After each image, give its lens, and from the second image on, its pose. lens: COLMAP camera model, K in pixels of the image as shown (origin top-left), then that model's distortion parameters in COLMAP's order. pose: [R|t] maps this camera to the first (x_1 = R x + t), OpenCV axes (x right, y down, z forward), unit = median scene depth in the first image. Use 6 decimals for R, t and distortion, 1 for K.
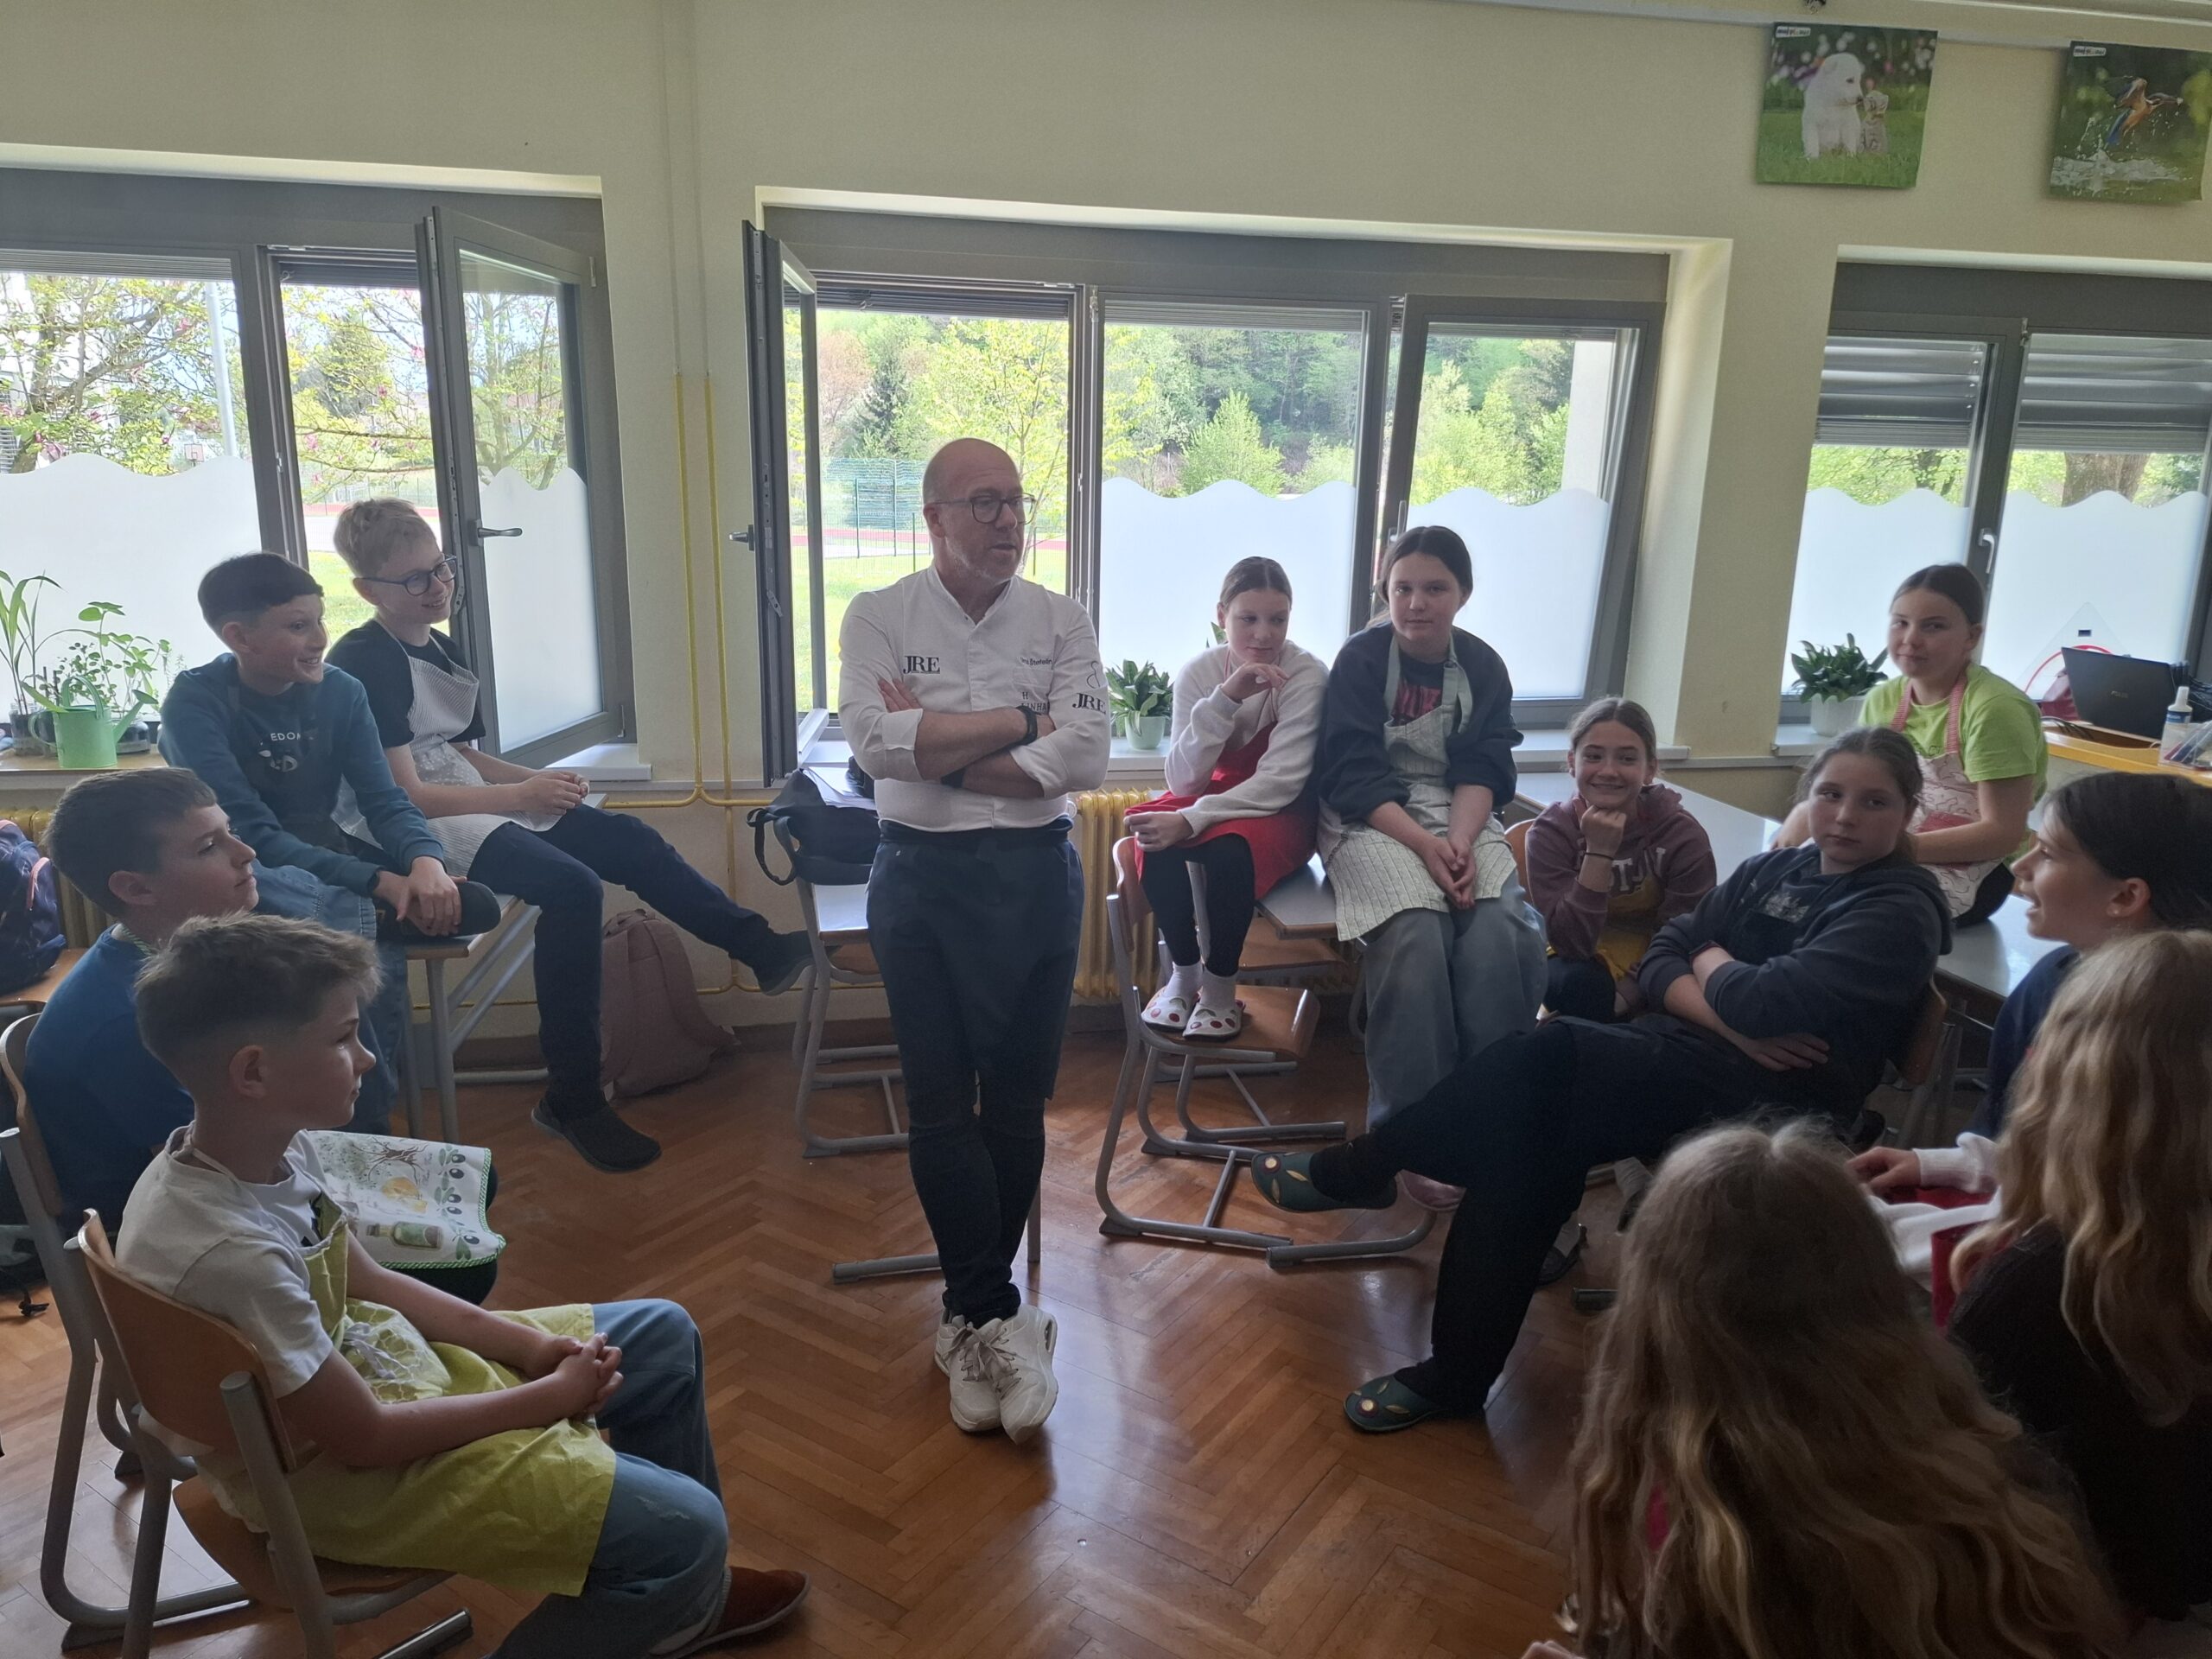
lens RADIAL K [[1523.9, 0, 1106.0], [0, 1523.9, 829.5], [0, 0, 1]] dist [0.004843, 0.003765]
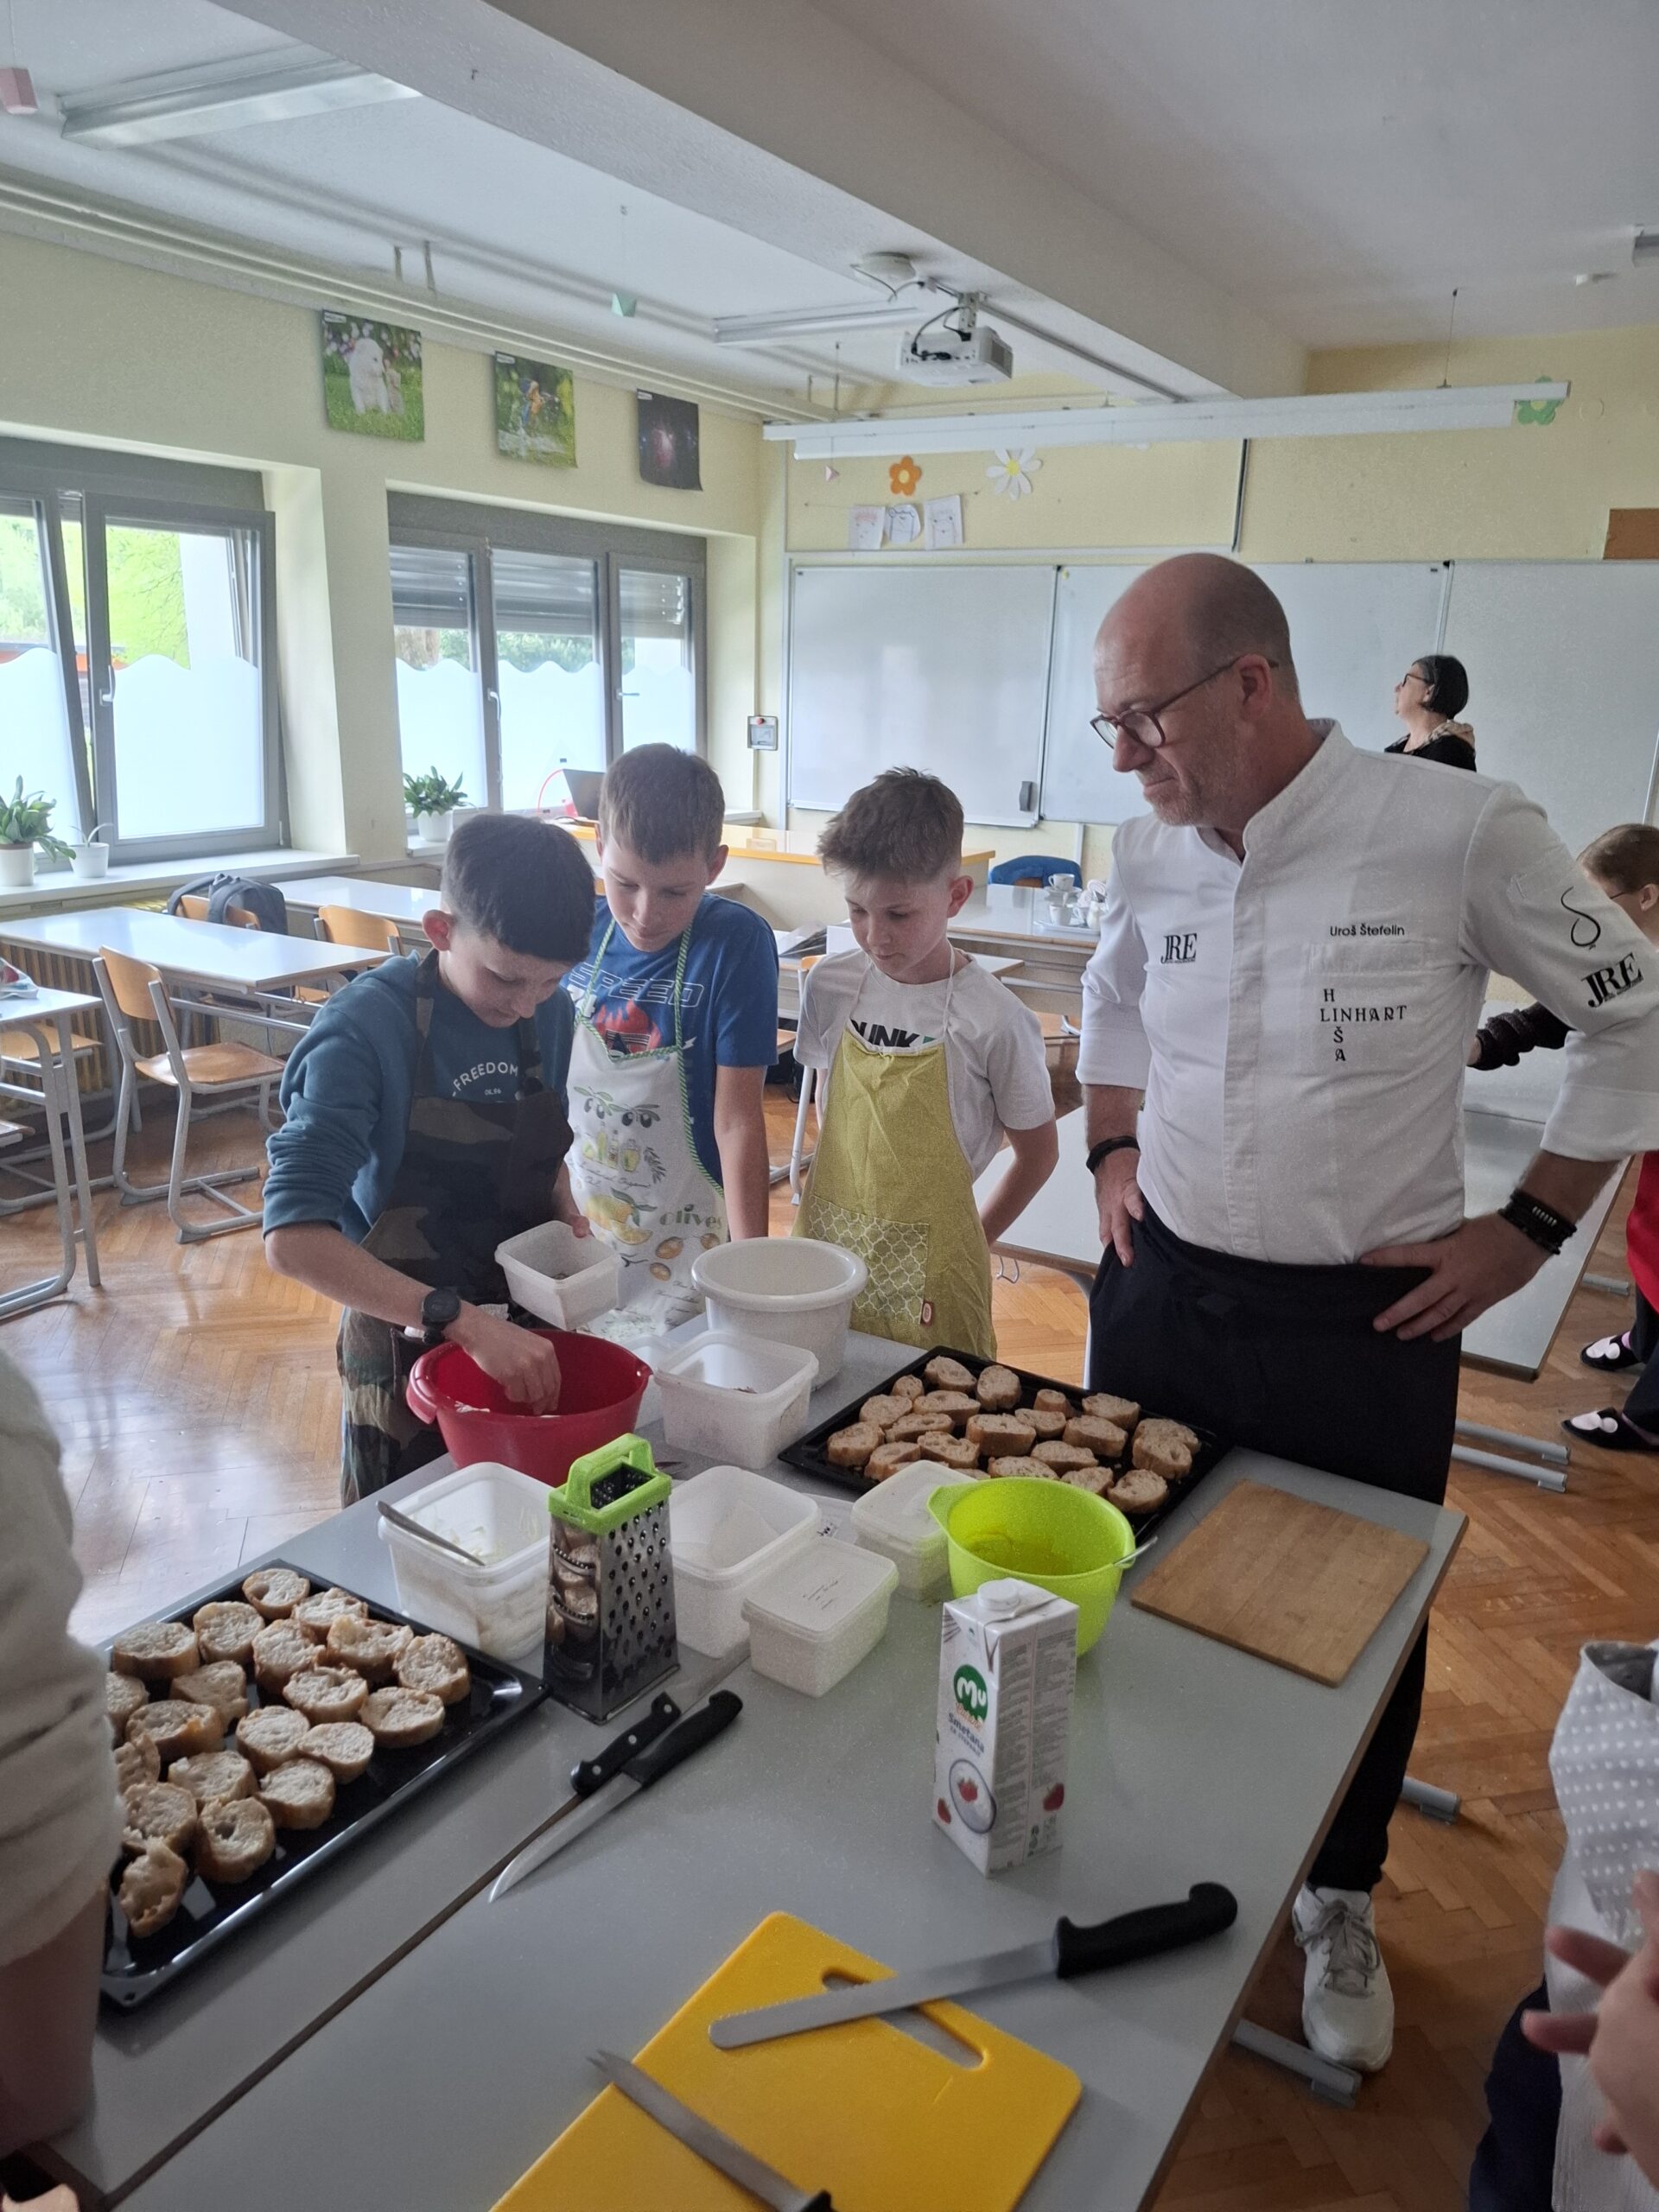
lens RADIAL K [[1523.9, 0, 829.5], [0, 1523.9, 1106.0], [0, 0, 1]] dist [0.004843, 0.003765]
pose [[0.679666, -0.201762, 0.705228, -0.323599], [0.157473, 0.979145, 0.128363, 0.055250], [-0.716419, 0.023810, 0.697264, -0.226725]]
